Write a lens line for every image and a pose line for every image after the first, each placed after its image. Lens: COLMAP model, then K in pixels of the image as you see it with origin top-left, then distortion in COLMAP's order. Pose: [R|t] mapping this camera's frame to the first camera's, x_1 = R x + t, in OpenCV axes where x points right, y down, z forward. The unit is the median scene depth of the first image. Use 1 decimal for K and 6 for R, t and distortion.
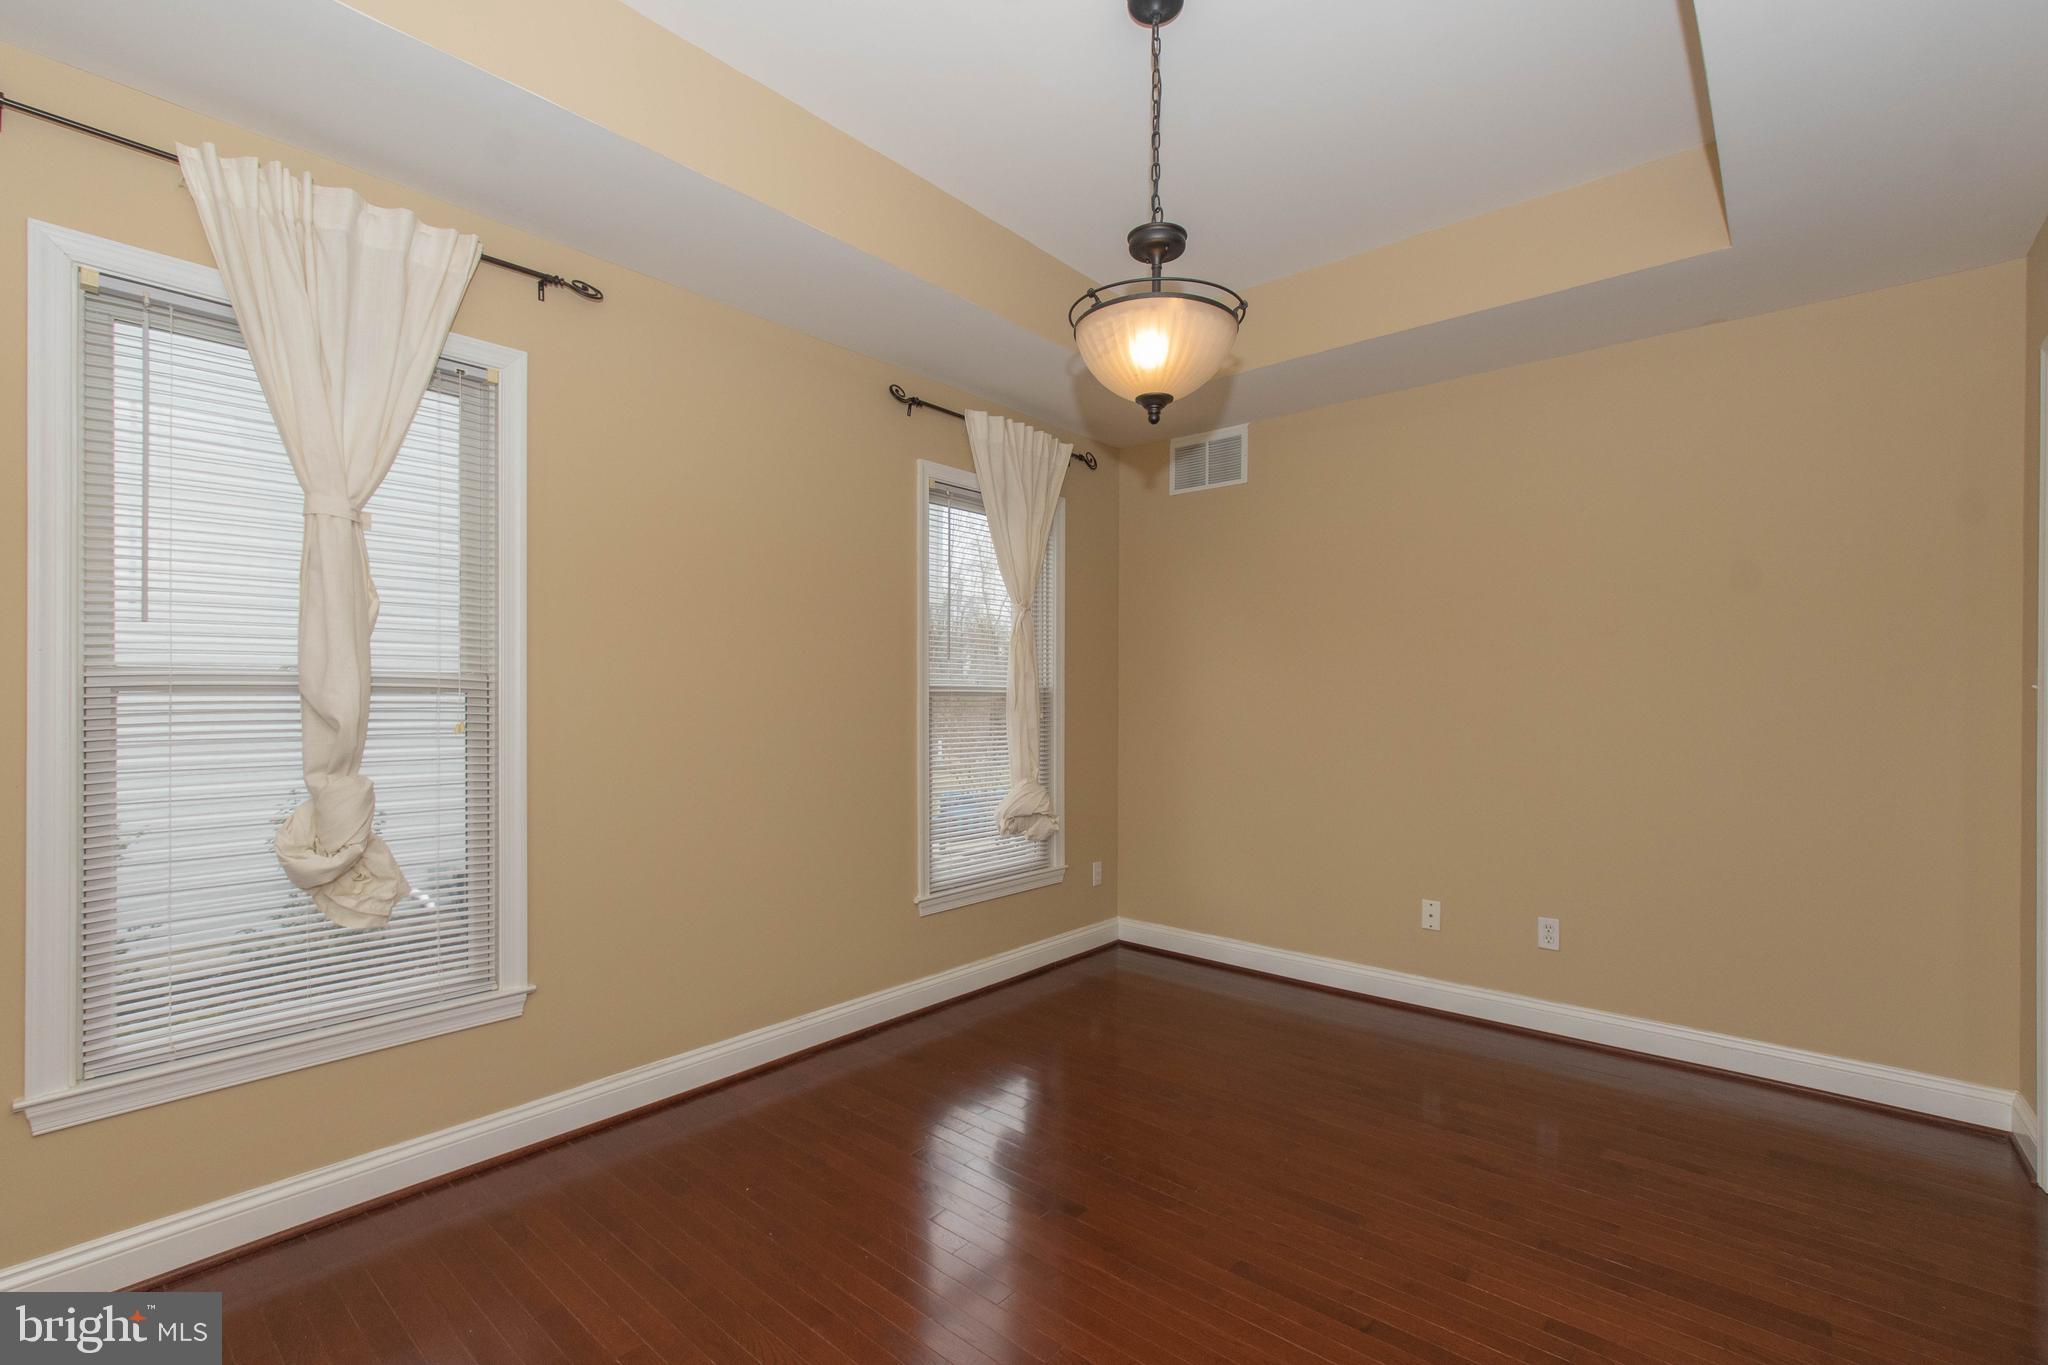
lens RADIAL K [[930.5, 0, 1027.2], [0, 930.5, 692.6], [0, 0, 1]] dist [0.002035, -0.001063]
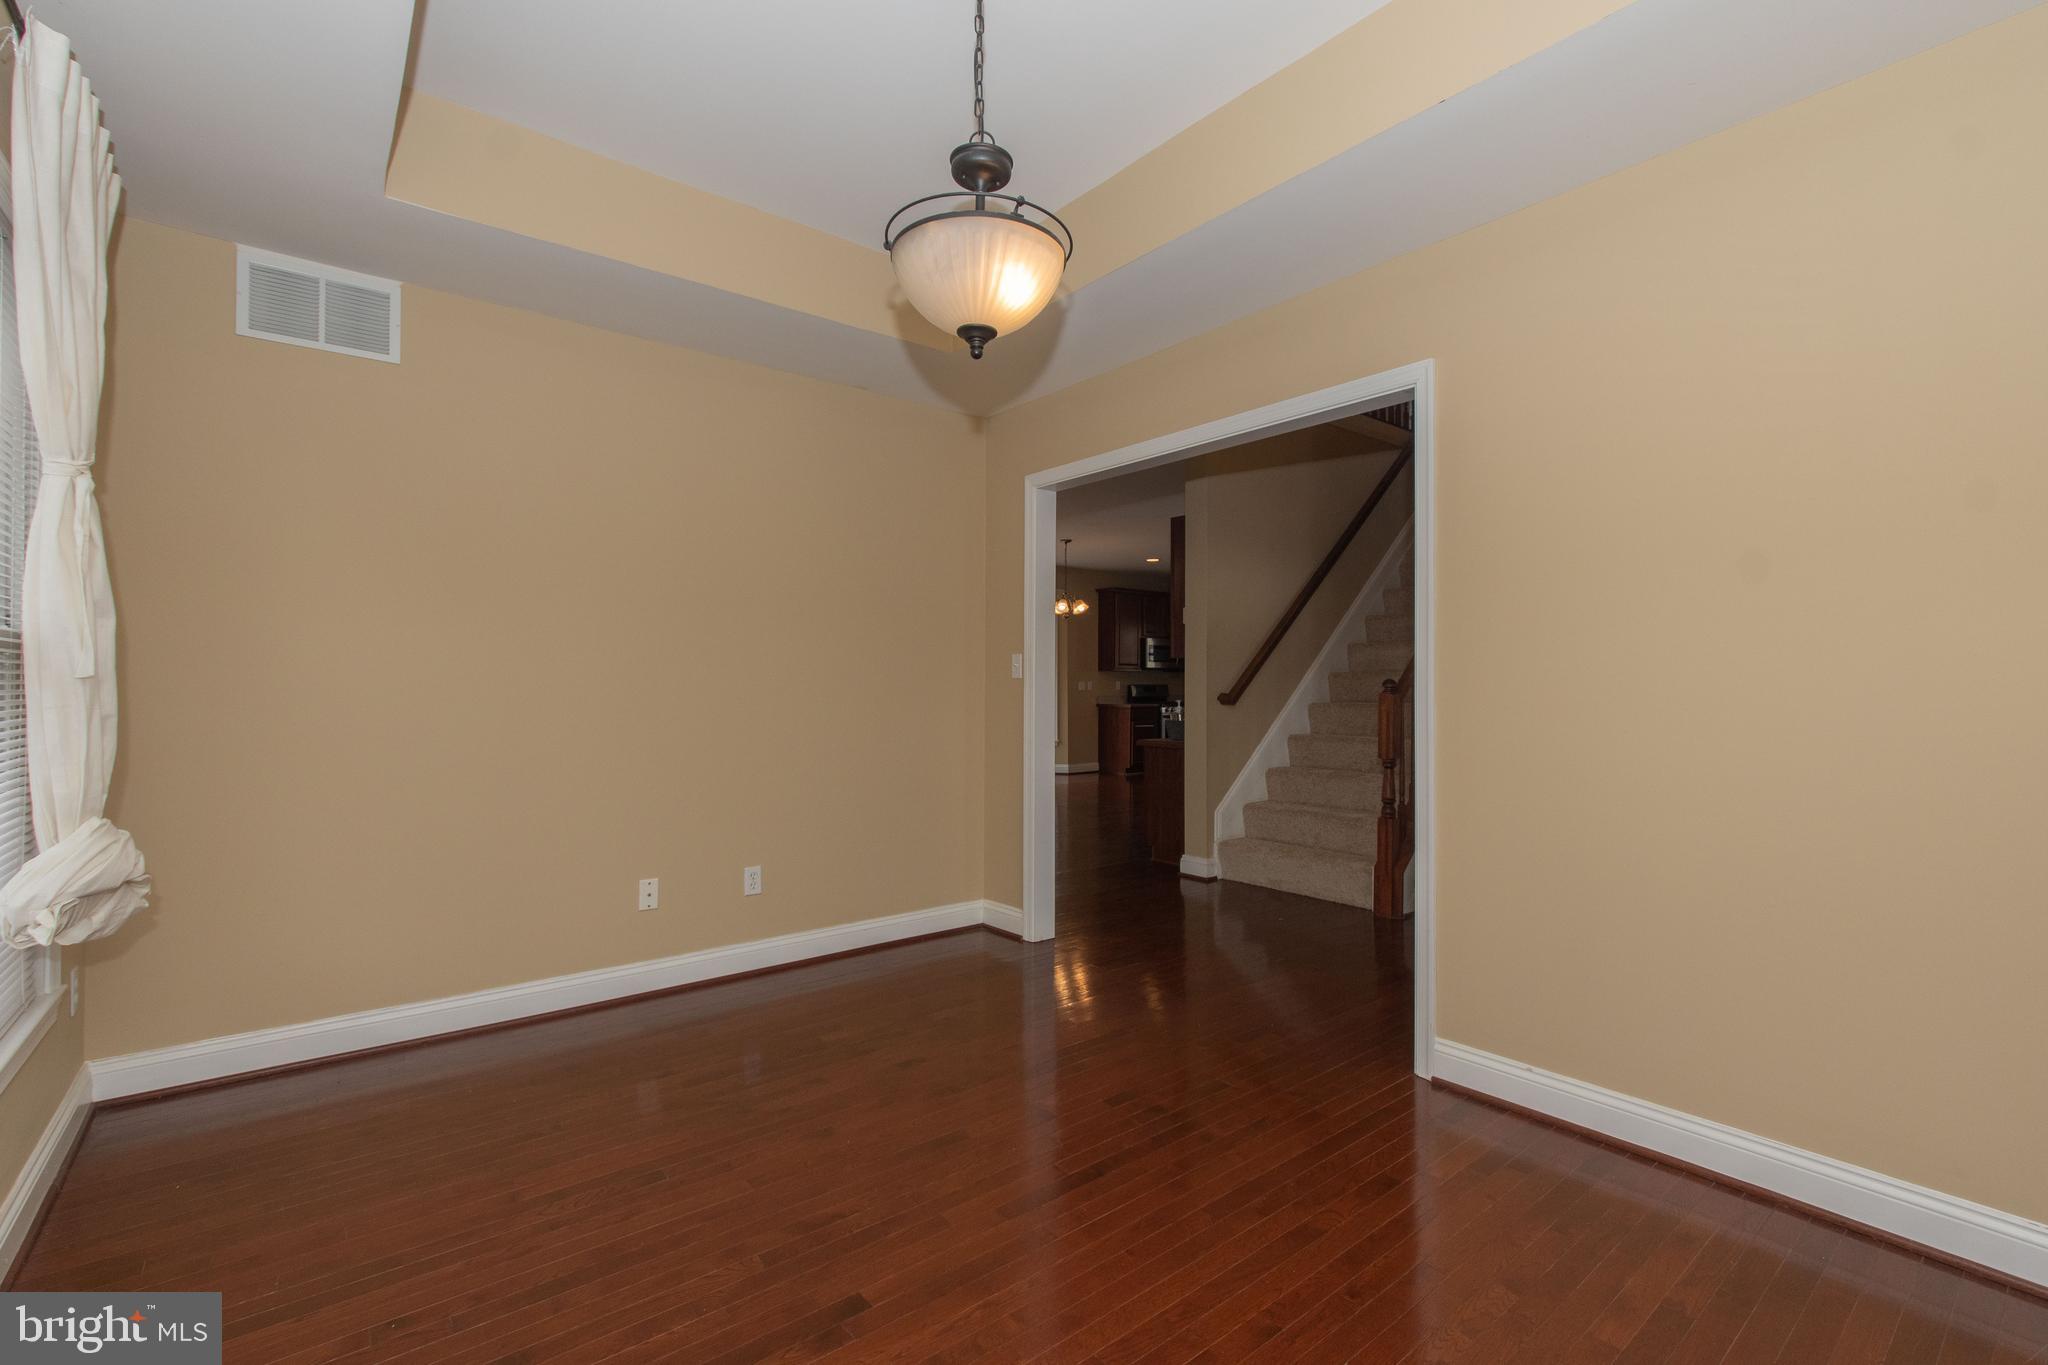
lens RADIAL K [[930.5, 0, 1022.3], [0, 930.5, 678.2], [0, 0, 1]] dist [0.002035, -0.001063]
pose [[0.160303, 0.003808, 0.987061, -0.446319], [-0.004926, 0.999983, -0.003058, 0.018223], [-0.987056, -0.004372, 0.160319, 0.467956]]
